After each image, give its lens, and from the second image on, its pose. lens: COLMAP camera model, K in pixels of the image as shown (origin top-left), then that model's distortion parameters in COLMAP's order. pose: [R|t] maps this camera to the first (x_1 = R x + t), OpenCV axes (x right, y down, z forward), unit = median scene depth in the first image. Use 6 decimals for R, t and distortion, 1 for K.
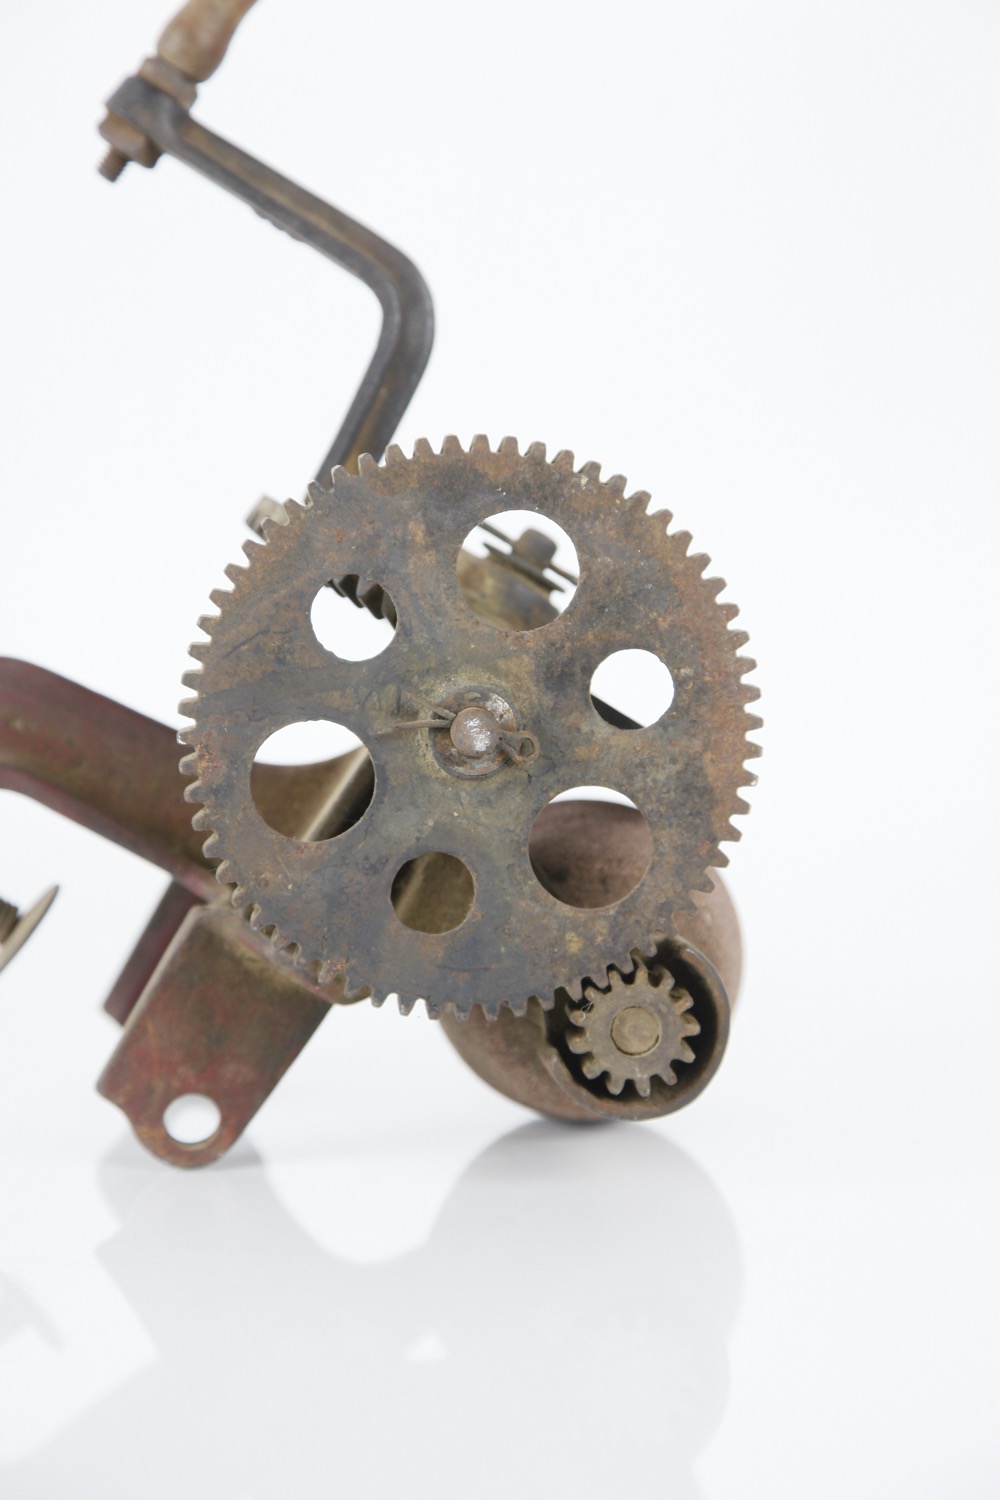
lens RADIAL K [[3882.6, 0, 495.4], [0, 3882.6, 742.3], [0, 0, 1]] dist [0.306002, 0.000000]
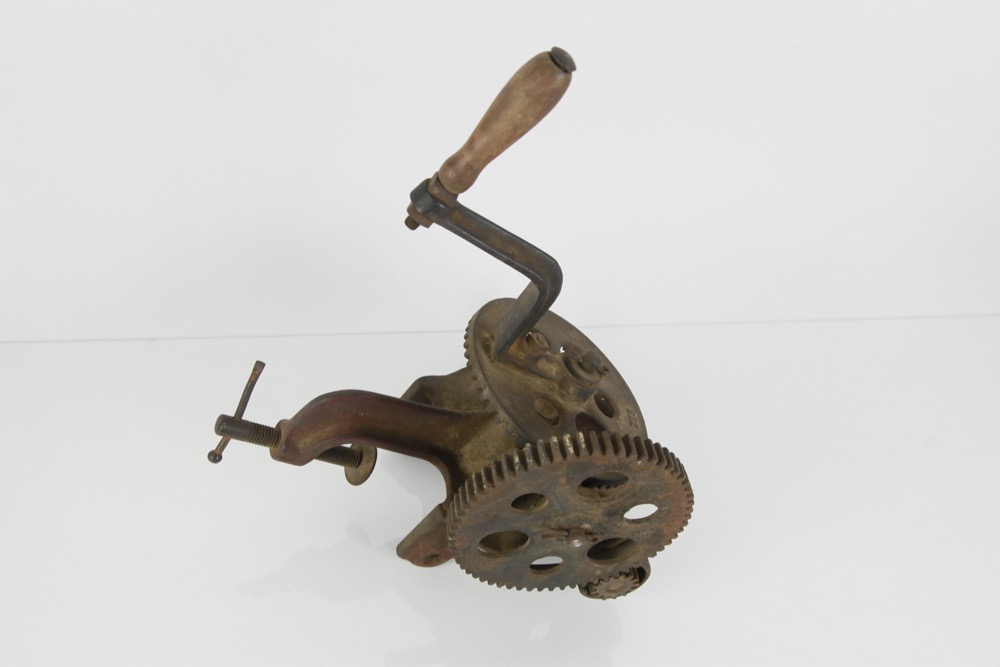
lens RADIAL K [[1029.3, 0, 497.8], [0, 1029.3, 338.0], [0, 0, 1]] dist [-0.088189, 0.000000]
pose [[0.991135, 0.013134, 0.132207, -0.134018], [-0.099939, 0.729379, 0.676770, -0.501285], [-0.087540, -0.683983, 0.724226, 0.629315]]
